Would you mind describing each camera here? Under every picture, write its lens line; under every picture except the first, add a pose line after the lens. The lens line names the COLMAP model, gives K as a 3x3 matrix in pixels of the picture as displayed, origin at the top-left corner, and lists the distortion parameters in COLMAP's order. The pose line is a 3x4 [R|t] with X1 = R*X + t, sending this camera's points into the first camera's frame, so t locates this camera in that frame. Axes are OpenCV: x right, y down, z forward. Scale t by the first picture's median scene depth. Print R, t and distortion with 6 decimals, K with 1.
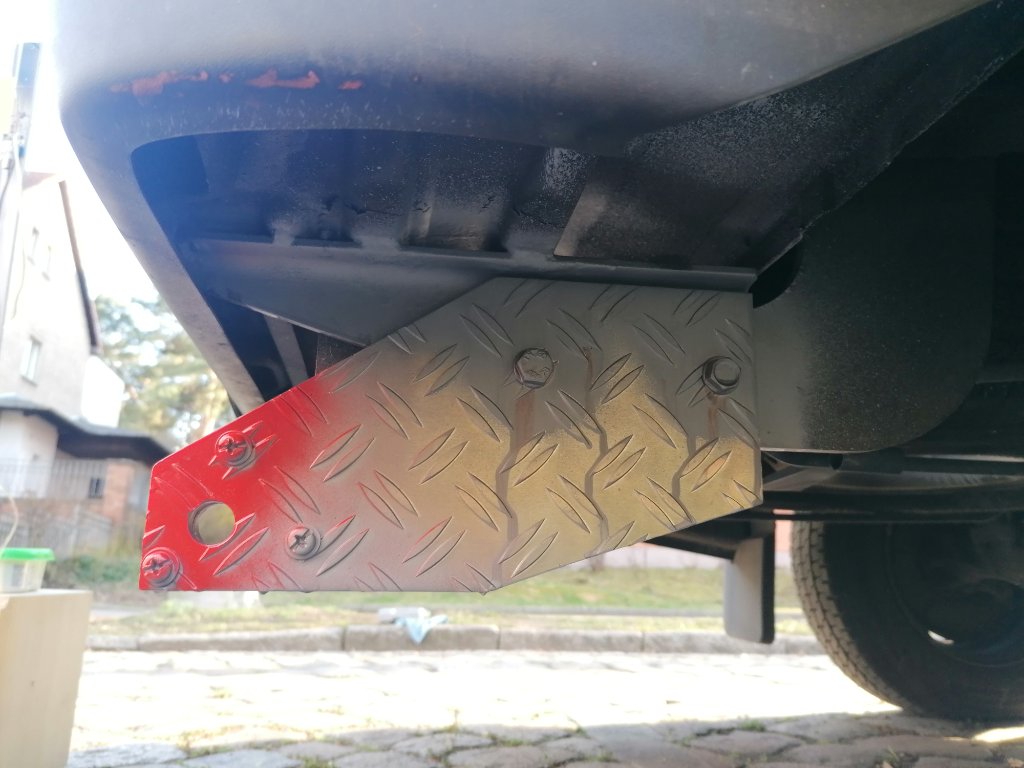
lens RADIAL K [[815.1, 0, 512.0], [0, 815.1, 384.0], [0, 0, 1]] dist [0.037298, -0.083870]
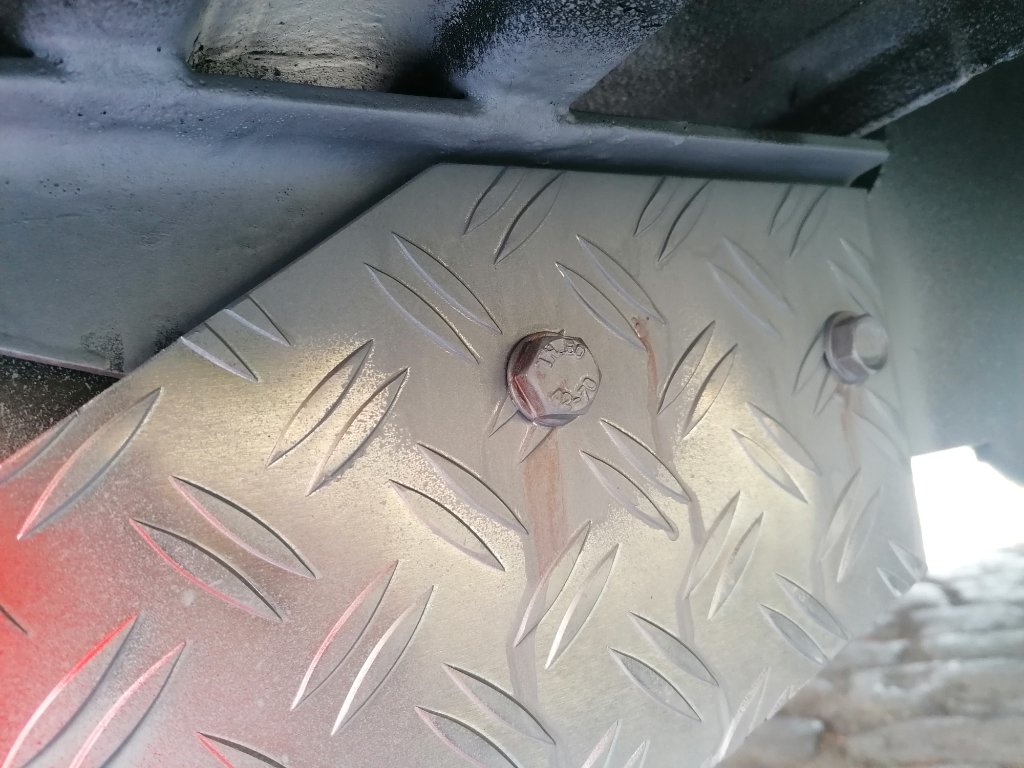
lens RADIAL K [[815.1, 0, 512.0], [0, 815.1, 384.0], [0, 0, 1]] dist [0.037298, -0.083870]
pose [[0.916990, -0.115001, 0.381975, -0.156286], [0.061241, 0.986777, 0.150070, -0.082906], [-0.394182, -0.114220, 0.911907, 0.611874]]
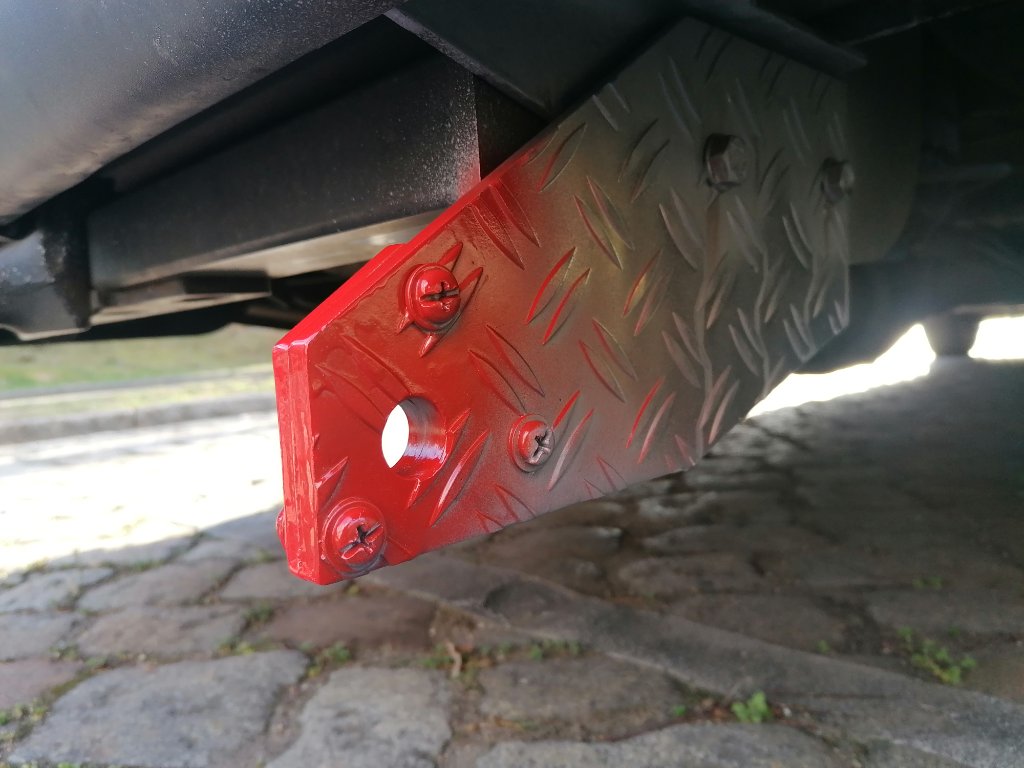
lens RADIAL K [[815.7, 0, 484.8], [0, 815.7, 408.9], [0, 0, 1]] dist [0.029261, -0.079512]
pose [[0.785554, -0.128798, 0.605240, -0.605336], [-0.074750, 0.951183, 0.299437, -0.013621], [-0.614261, -0.280466, 0.737578, 0.530300]]
